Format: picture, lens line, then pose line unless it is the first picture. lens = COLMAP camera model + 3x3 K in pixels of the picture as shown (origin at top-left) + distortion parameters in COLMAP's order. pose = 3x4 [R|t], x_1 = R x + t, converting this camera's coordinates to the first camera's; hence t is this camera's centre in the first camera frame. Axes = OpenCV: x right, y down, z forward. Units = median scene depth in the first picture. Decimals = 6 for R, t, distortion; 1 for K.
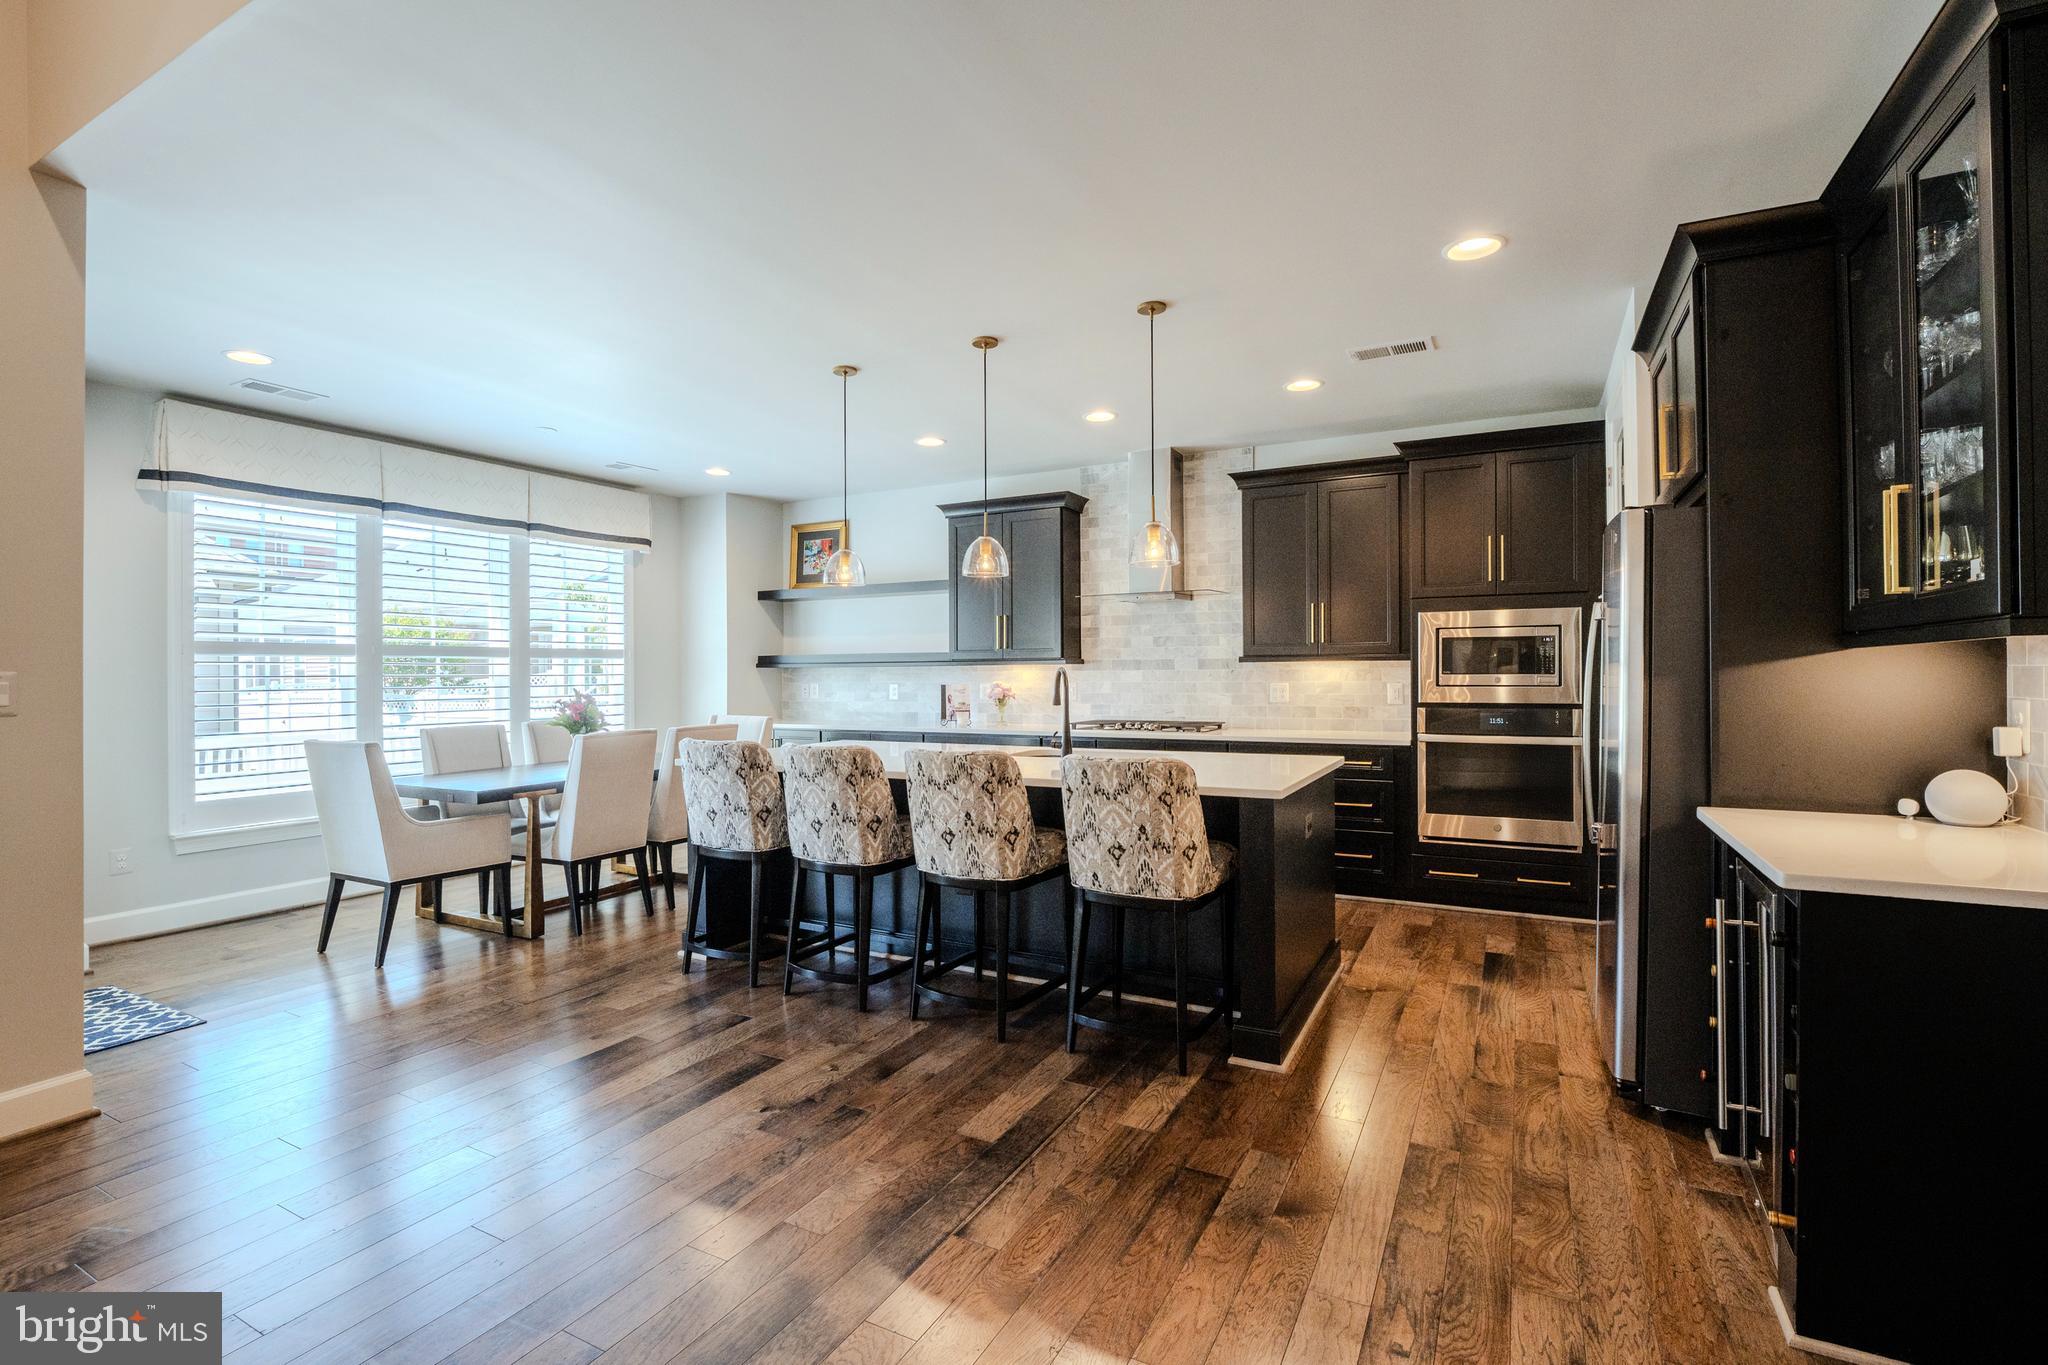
lens RADIAL K [[934.6, 0, 1017.9], [0, 934.6, 669.3], [0, 0, 1]] dist [-0.009483, 0.000311]
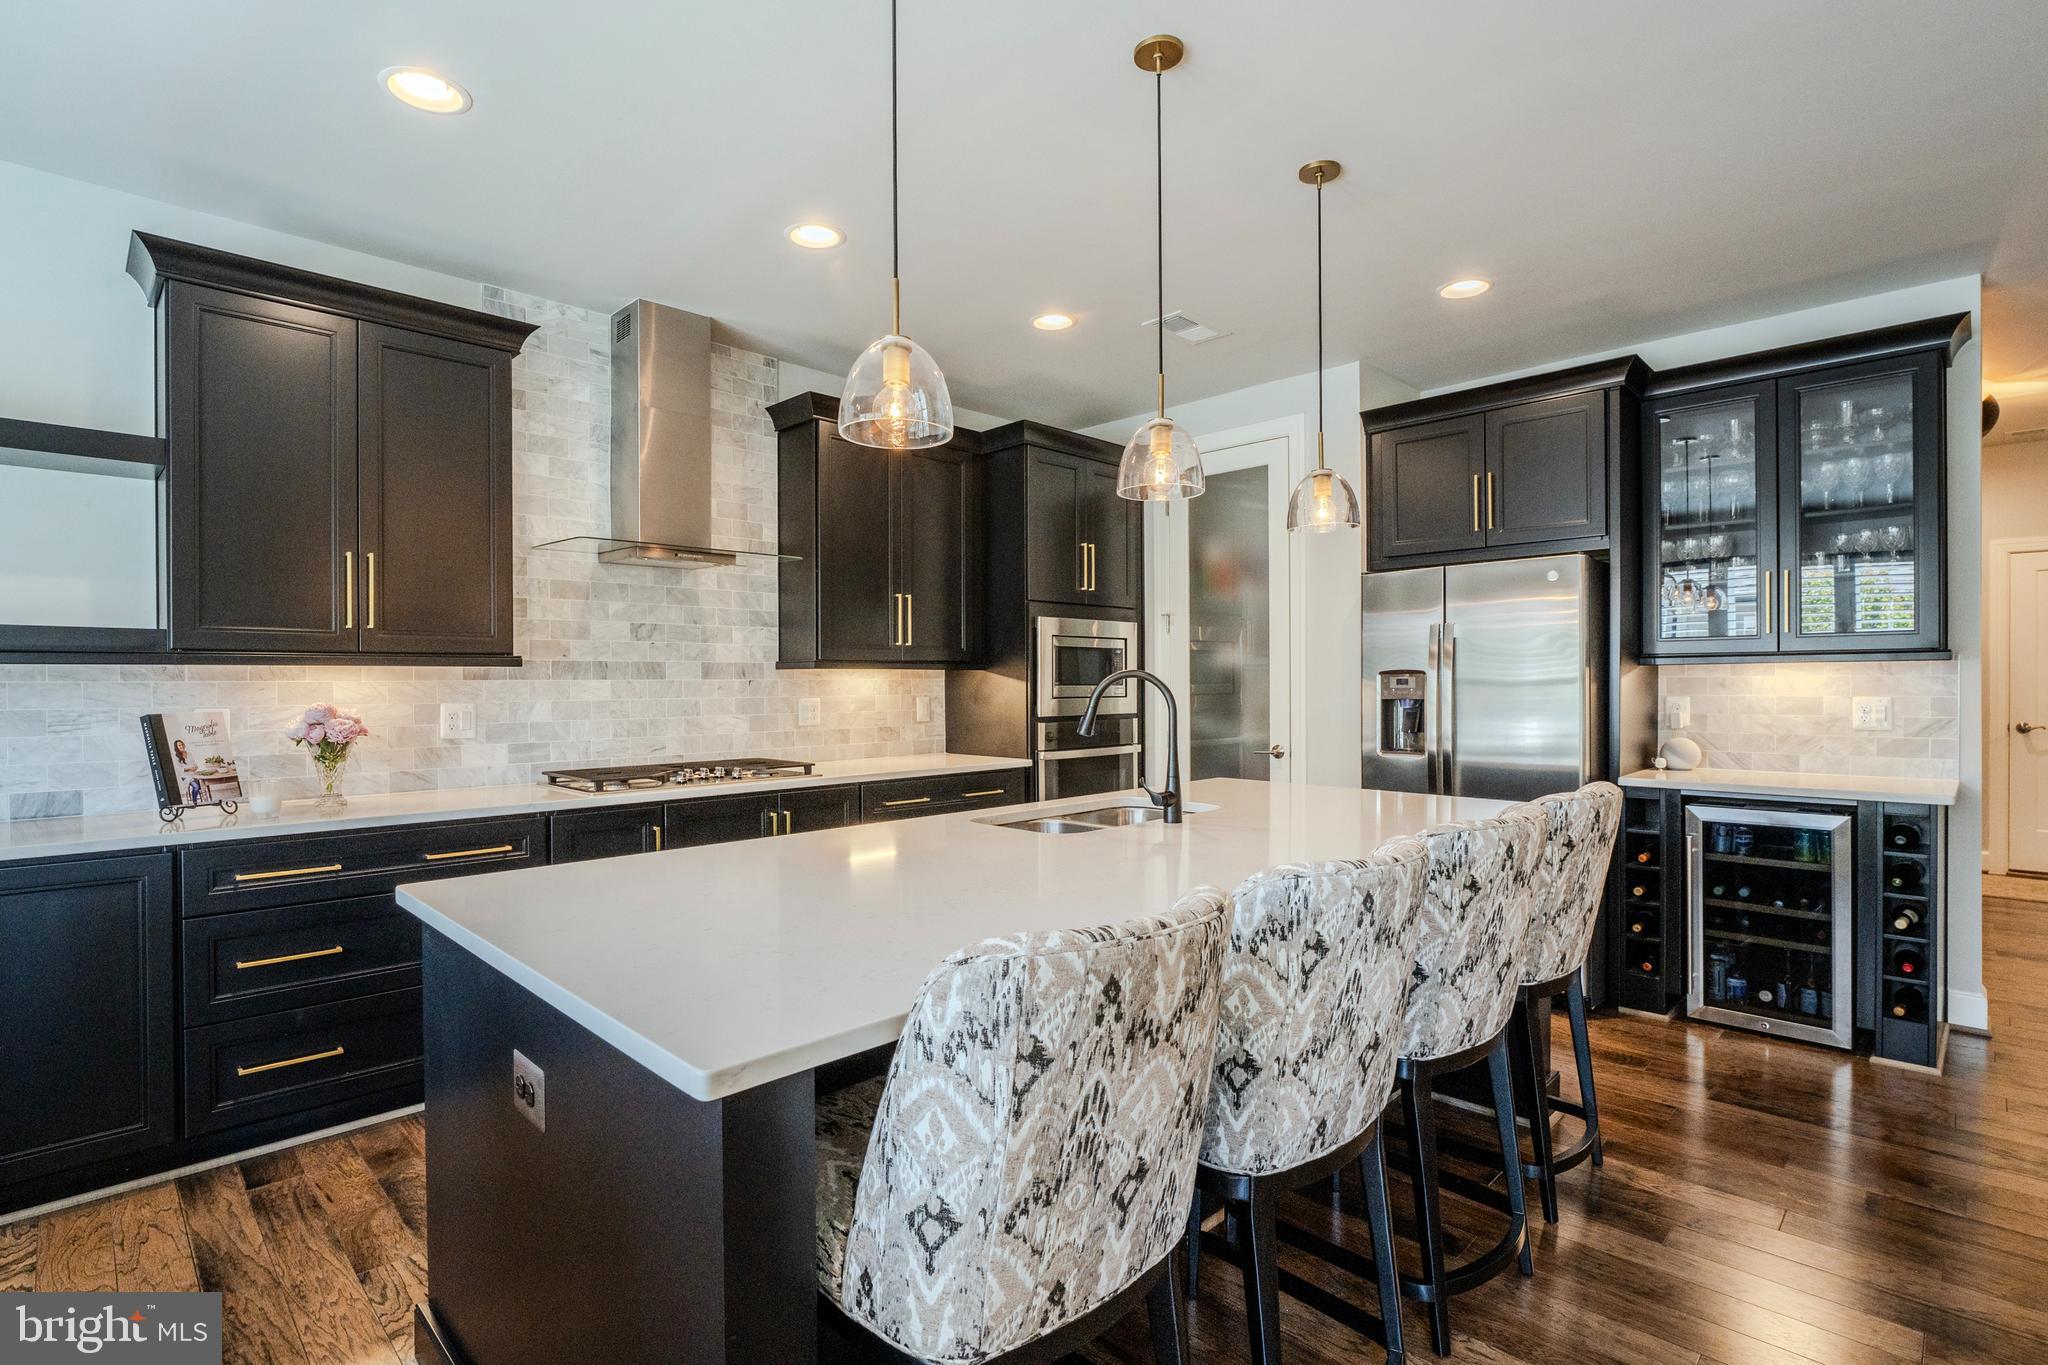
lens RADIAL K [[989.9, 0, 1017.9], [0, 989.9, 691.4], [0, 0, 1]] dist [-0.010931, -0.000460]
pose [[0.283238, -0.002923, 0.959045, -0.406834], [-0.000331, 0.999995, 0.003145, 0.006649], [-0.959050, -0.001208, 0.283236, 0.628599]]
